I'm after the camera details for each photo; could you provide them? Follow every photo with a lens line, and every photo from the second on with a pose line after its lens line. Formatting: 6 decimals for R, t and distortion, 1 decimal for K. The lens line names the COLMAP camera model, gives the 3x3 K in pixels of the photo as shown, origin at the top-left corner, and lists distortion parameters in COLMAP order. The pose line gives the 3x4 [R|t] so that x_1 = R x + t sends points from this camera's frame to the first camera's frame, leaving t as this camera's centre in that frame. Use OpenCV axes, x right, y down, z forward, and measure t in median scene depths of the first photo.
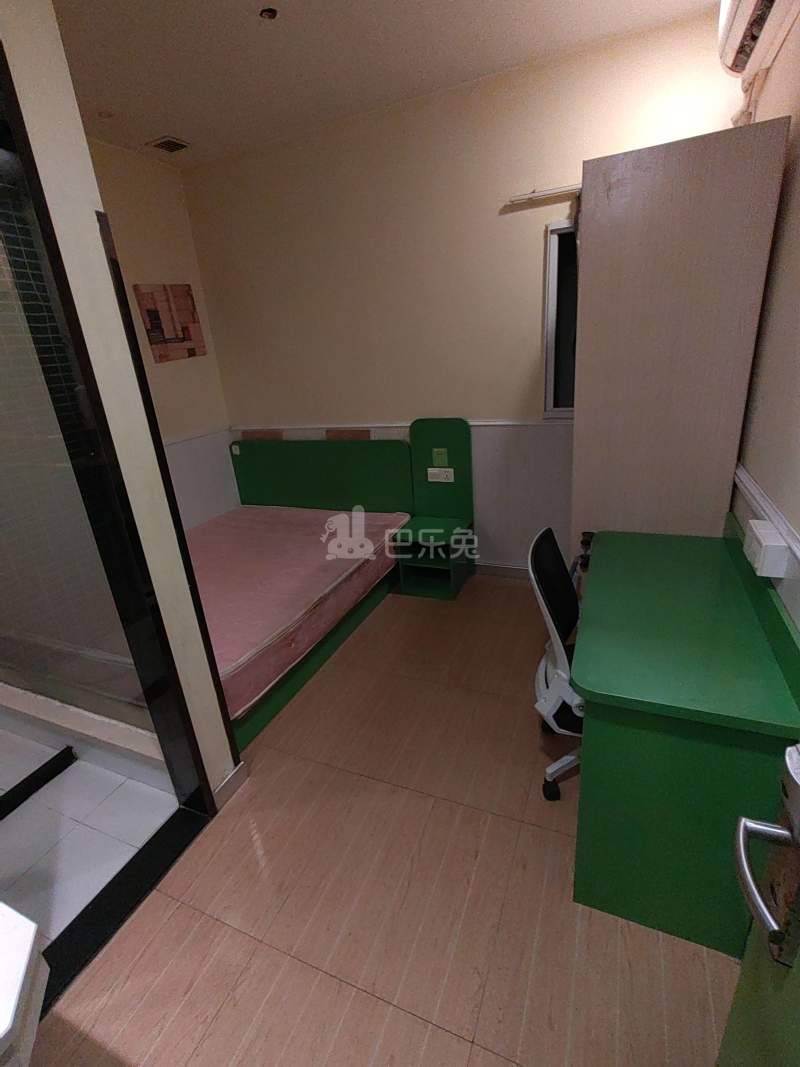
lens RADIAL K [[499.1, 0, 400.0], [0, 499.1, 533.5], [0, 0, 1]] dist [-0.031431, 0.013319]
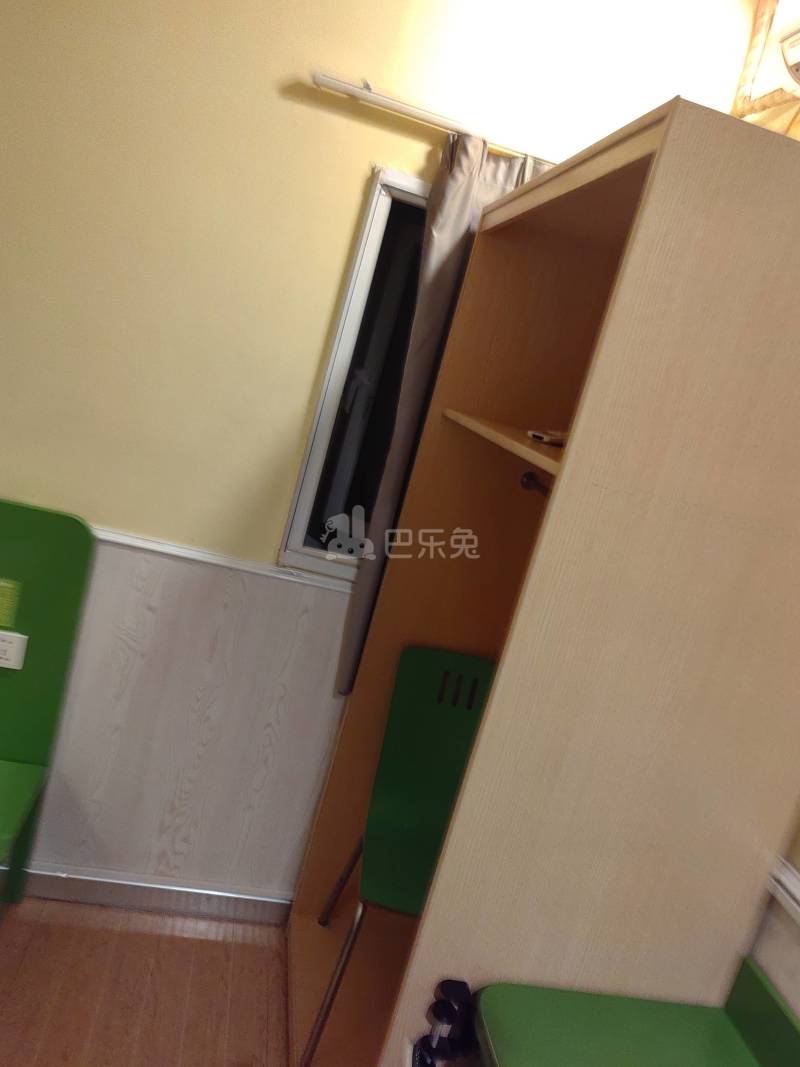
lens RADIAL K [[843.7, 0, 403.4], [0, 843.7, 532.1], [0, 0, 1]] dist [-0.001474, 0.090114]
pose [[0.785367, 0.183460, 0.591220, -0.081620], [-0.124839, 0.982391, -0.139009, -0.189922], [-0.606311, 0.035366, 0.794440, 0.375351]]
